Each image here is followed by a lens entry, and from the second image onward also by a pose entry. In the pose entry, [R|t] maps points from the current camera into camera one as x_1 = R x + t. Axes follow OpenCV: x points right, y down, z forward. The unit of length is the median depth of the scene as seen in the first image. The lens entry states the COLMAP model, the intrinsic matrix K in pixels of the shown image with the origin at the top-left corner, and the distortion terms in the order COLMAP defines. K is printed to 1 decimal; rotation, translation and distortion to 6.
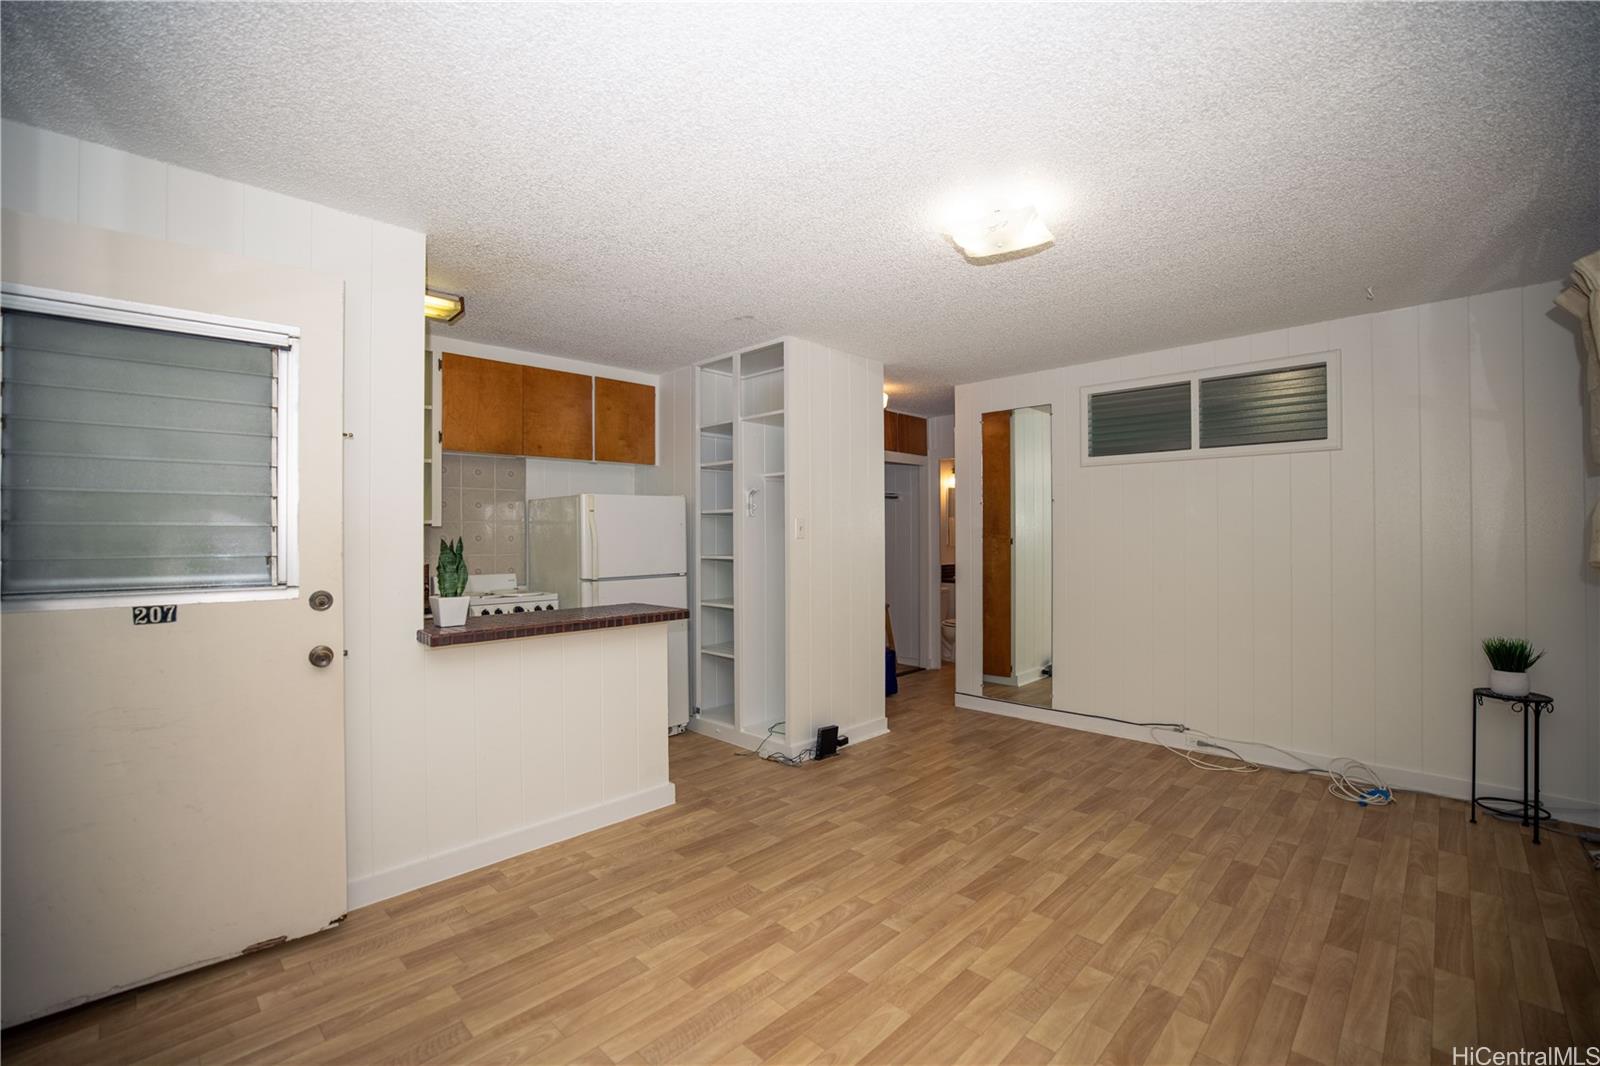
lens RADIAL K [[689.6, 0, 796.1], [0, 689.6, 532.4], [0, 0, 1]] dist [-0.049993, 0.020867]
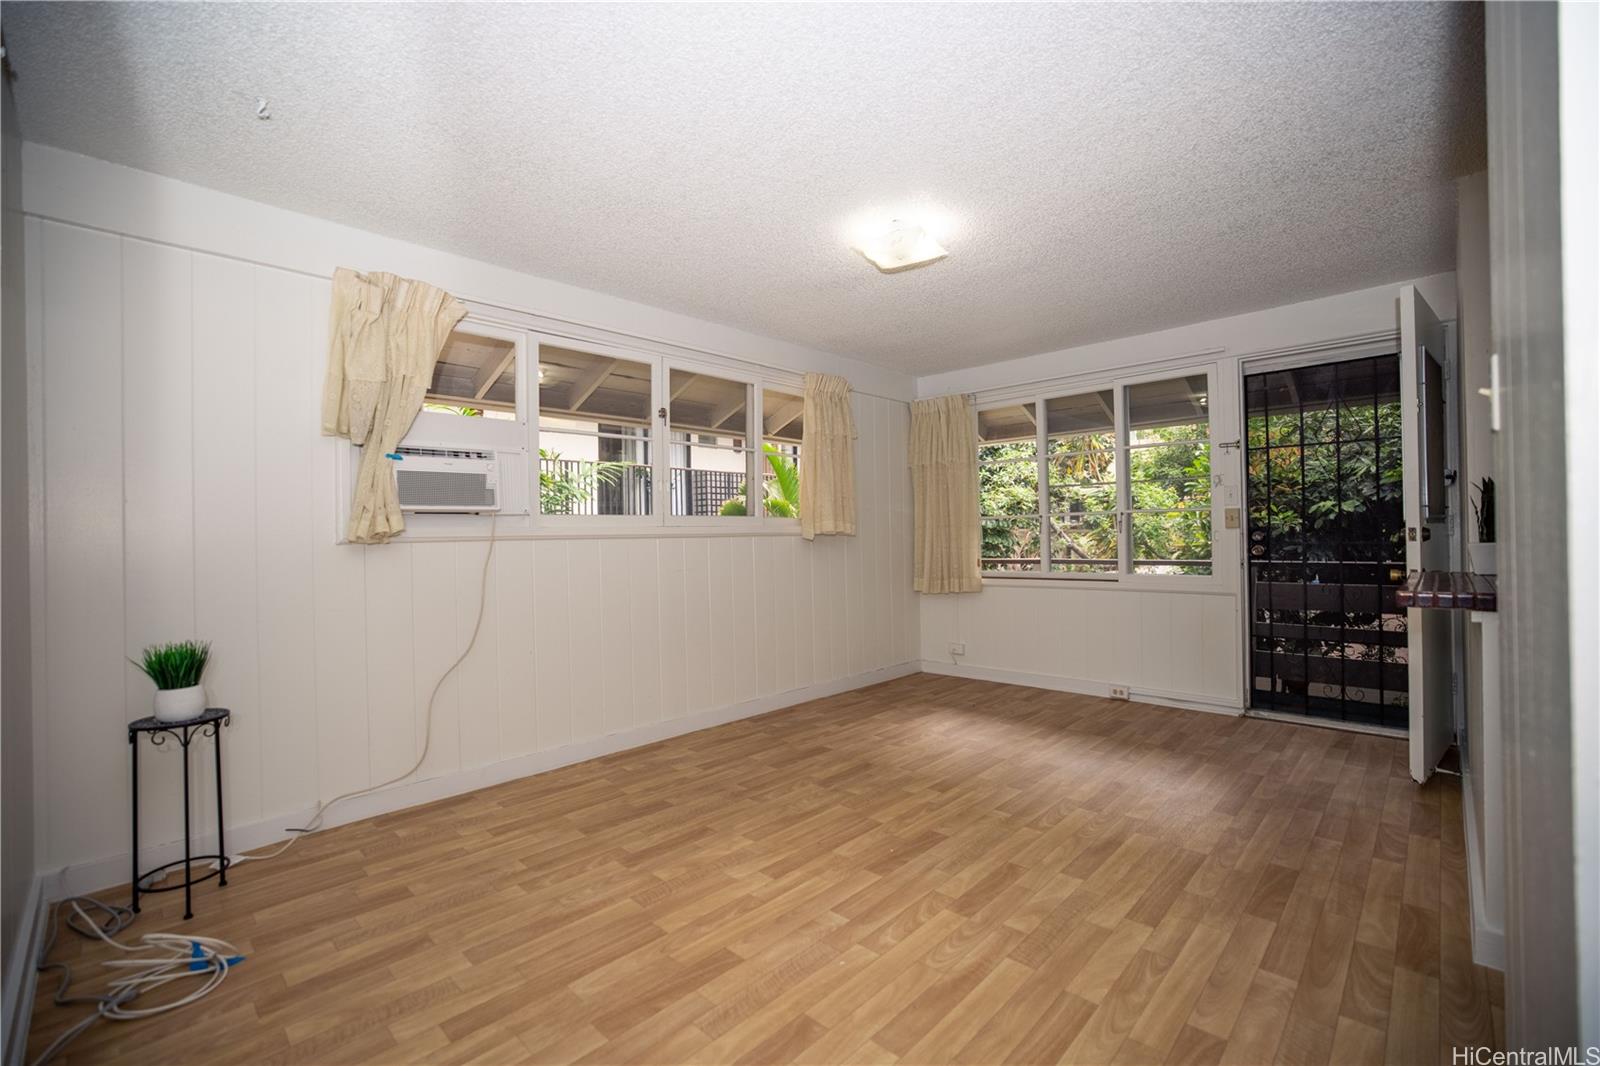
lens RADIAL K [[689.6, 0, 796.1], [0, 689.6, 532.4], [0, 0, 1]] dist [-0.049993, 0.020867]
pose [[-0.999727, 0.021937, -0.008040, 0.416624], [0.022021, 0.999702, -0.010513, 0.064677], [0.007807, -0.010687, -0.999912, 1.820172]]
